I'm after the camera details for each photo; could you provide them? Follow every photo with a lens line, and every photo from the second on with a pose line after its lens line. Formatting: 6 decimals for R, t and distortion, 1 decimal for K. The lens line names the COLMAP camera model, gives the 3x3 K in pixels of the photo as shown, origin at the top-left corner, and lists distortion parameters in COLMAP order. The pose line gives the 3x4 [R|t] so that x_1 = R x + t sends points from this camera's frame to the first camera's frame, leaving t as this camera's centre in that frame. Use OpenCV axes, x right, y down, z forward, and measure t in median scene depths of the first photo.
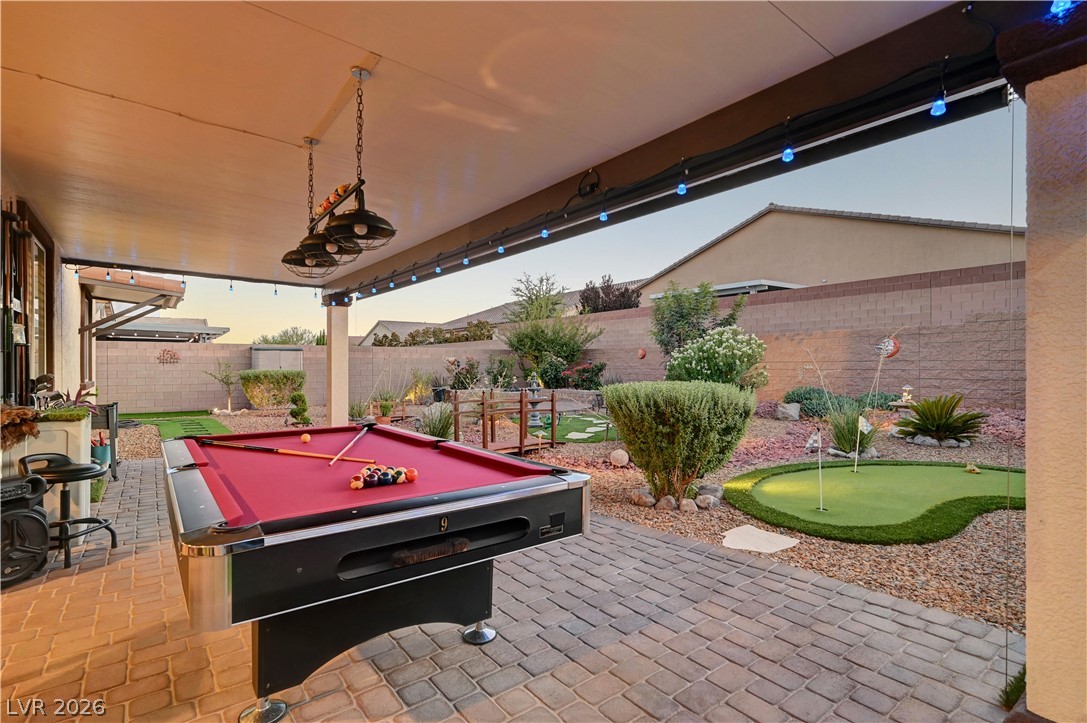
lens RADIAL K [[504.8, 0, 547.7], [0, 504.8, 367.4], [0, 0, 1]] dist [0.003560, 0.000258]
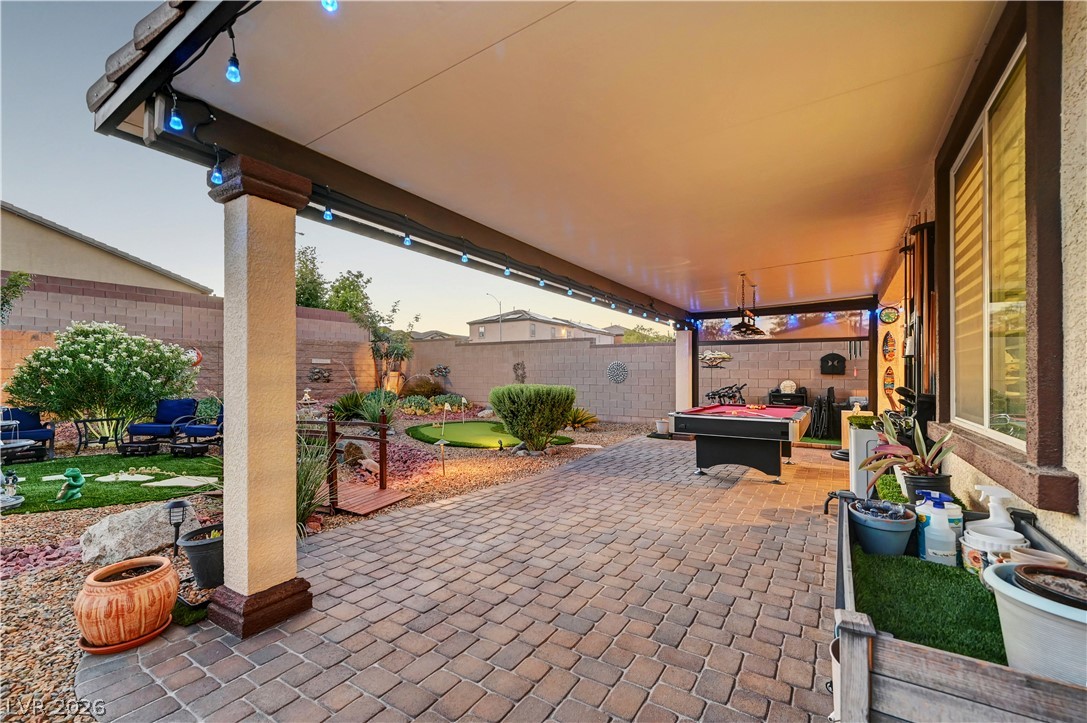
lens RADIAL K [[448.9, 0, 542.0], [0, 448.9, 370.3], [0, 0, 1]] dist [0.002667, 0.000866]
pose [[-0.327241, 0.003754, 0.944933, -0.545030], [0.000139, 0.999992, -0.003925, -0.007975], [-0.944941, -0.001153, -0.327239, 0.655363]]
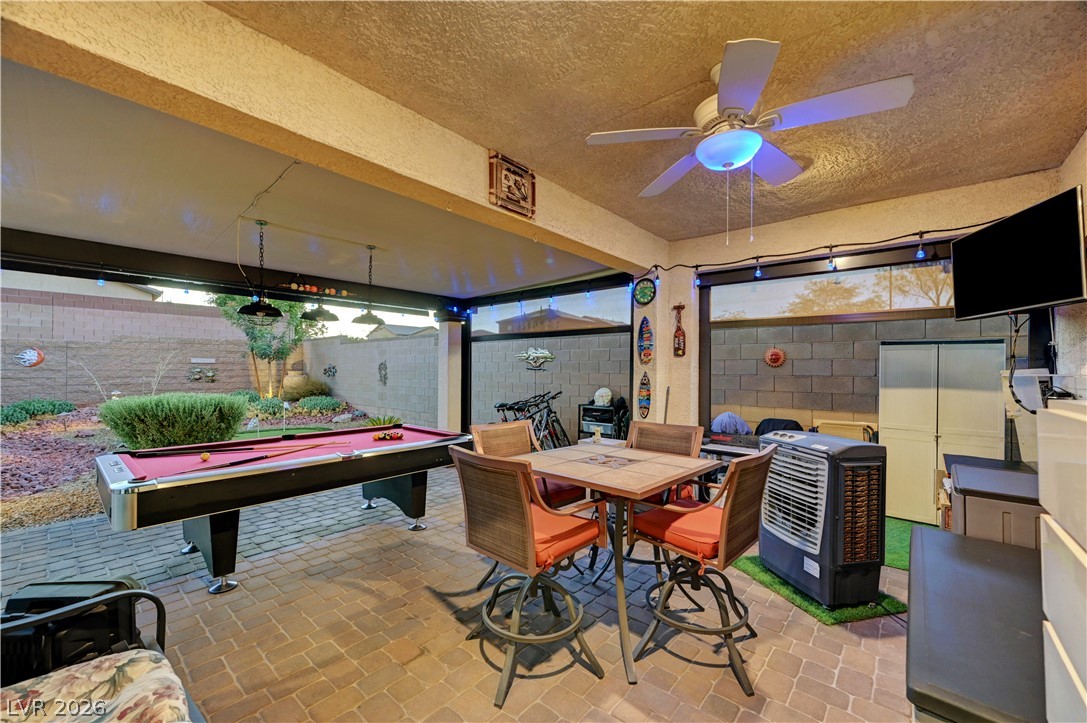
lens RADIAL K [[422.4, 0, 542.2], [0, 422.4, 366.5], [0, 0, 1]] dist [0.001776, 0.000122]
pose [[-0.189370, 0.003023, 0.981901, -0.453389], [-0.001381, 0.999993, -0.003345, -0.020507], [-0.981905, -0.001989, -0.189364, 0.112953]]
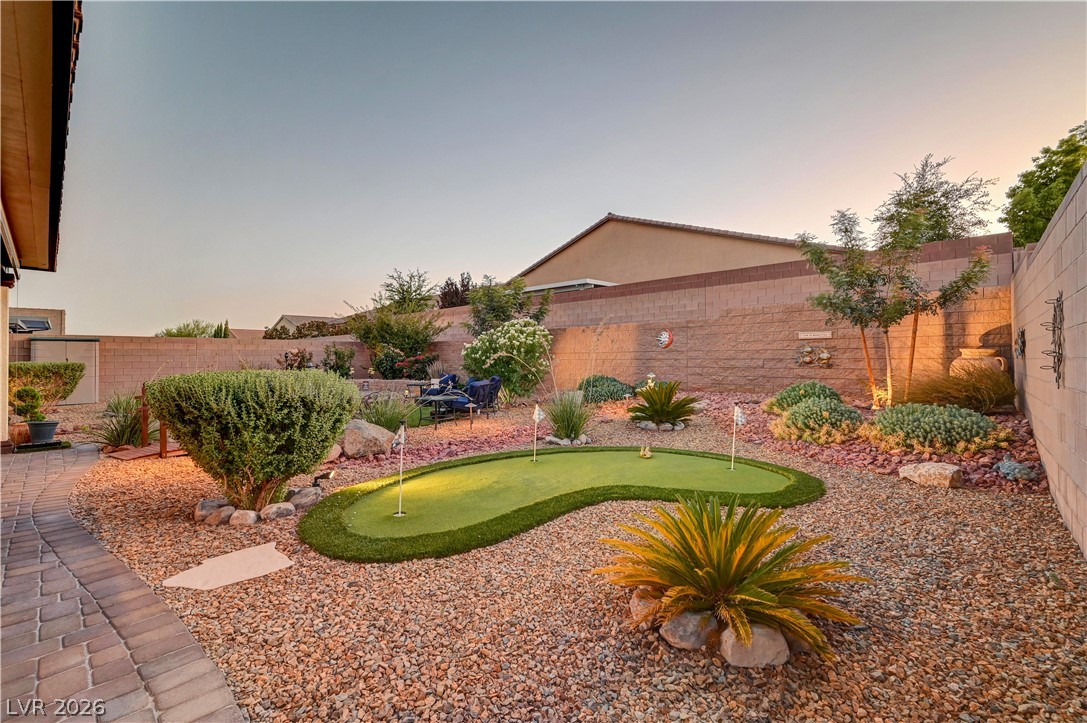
lens RADIAL K [[448.9, 0, 539.5], [0, 448.9, 358.5], [0, 0, 1]] dist [0.002667, 0.000866]
pose [[0.987165, -0.002898, 0.159678, 0.265885], [0.003401, 0.999990, -0.002876, 0.005172], [-0.159669, 0.003382, 0.987165, 0.075428]]
